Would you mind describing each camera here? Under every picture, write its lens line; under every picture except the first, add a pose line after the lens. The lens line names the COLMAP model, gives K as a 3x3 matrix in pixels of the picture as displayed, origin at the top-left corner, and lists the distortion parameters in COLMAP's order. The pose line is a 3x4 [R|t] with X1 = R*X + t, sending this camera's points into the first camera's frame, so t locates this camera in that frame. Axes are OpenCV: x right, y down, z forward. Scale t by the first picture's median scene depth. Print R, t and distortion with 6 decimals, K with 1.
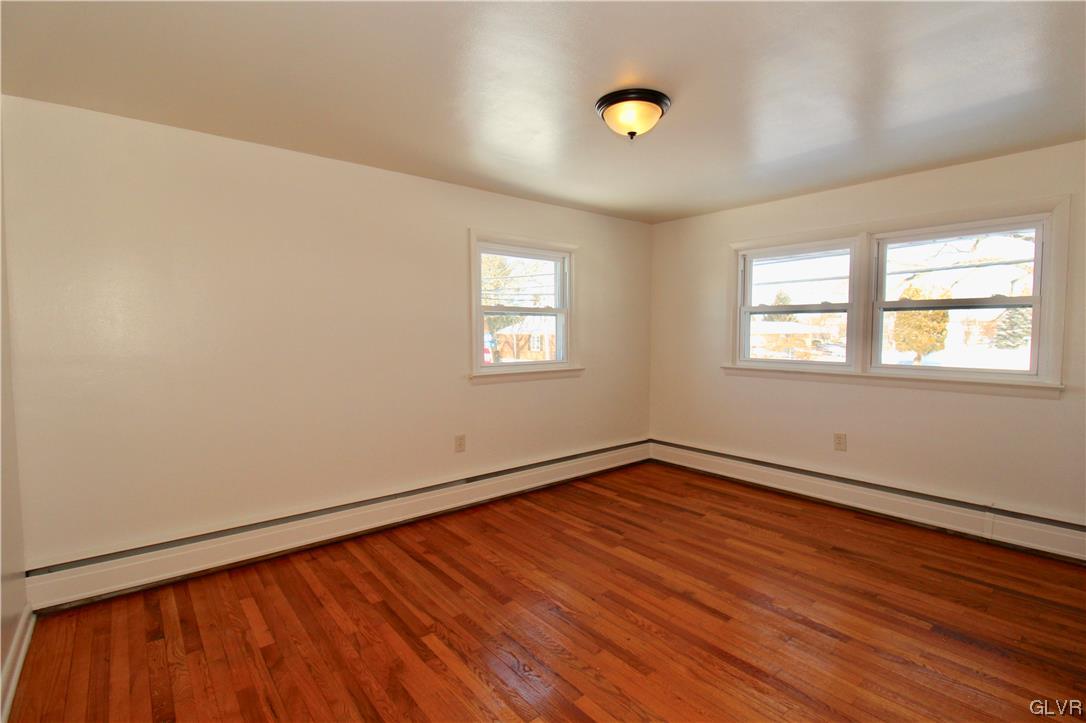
lens RADIAL K [[510.7, 0, 548.6], [0, 510.7, 358.9], [0, 0, 1]] dist [0.000799, -0.011380]
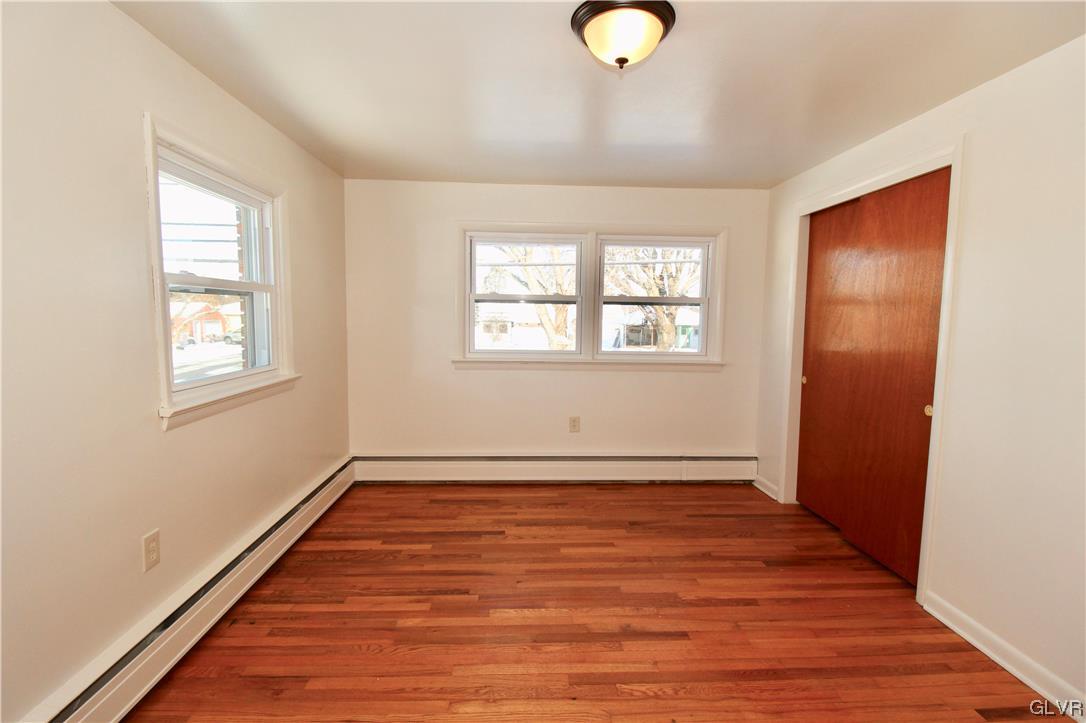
lens RADIAL K [[510.7, 0, 544.3], [0, 510.7, 366.3], [0, 0, 1]] dist [0.000799, -0.011380]
pose [[0.602636, -0.070695, 0.794878, -0.336439], [0.029808, 0.997367, 0.066105, -0.035595], [-0.797459, -0.016143, 0.603157, 0.420925]]
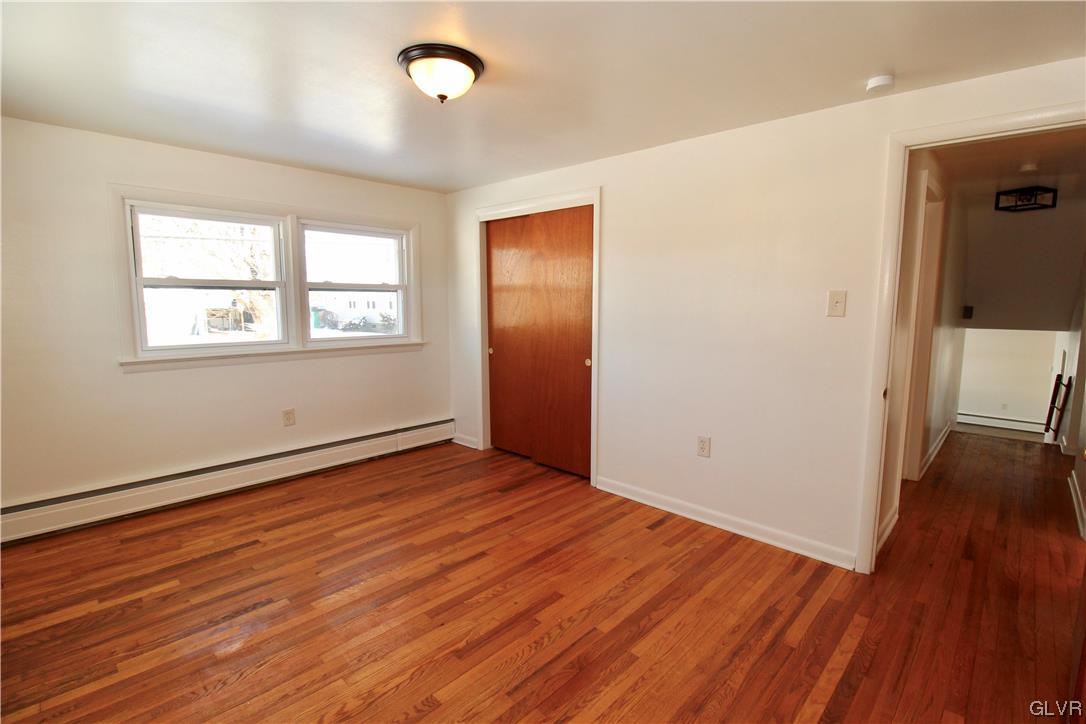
lens RADIAL K [[510.7, 0, 549.8], [0, 510.7, 362.8], [0, 0, 1]] dist [0.000799, -0.011380]
pose [[-0.122890, -0.120656, 0.985058, -0.520204], [0.050227, 0.990554, 0.127595, -0.053912], [-0.991148, 0.065156, -0.115669, 0.620743]]
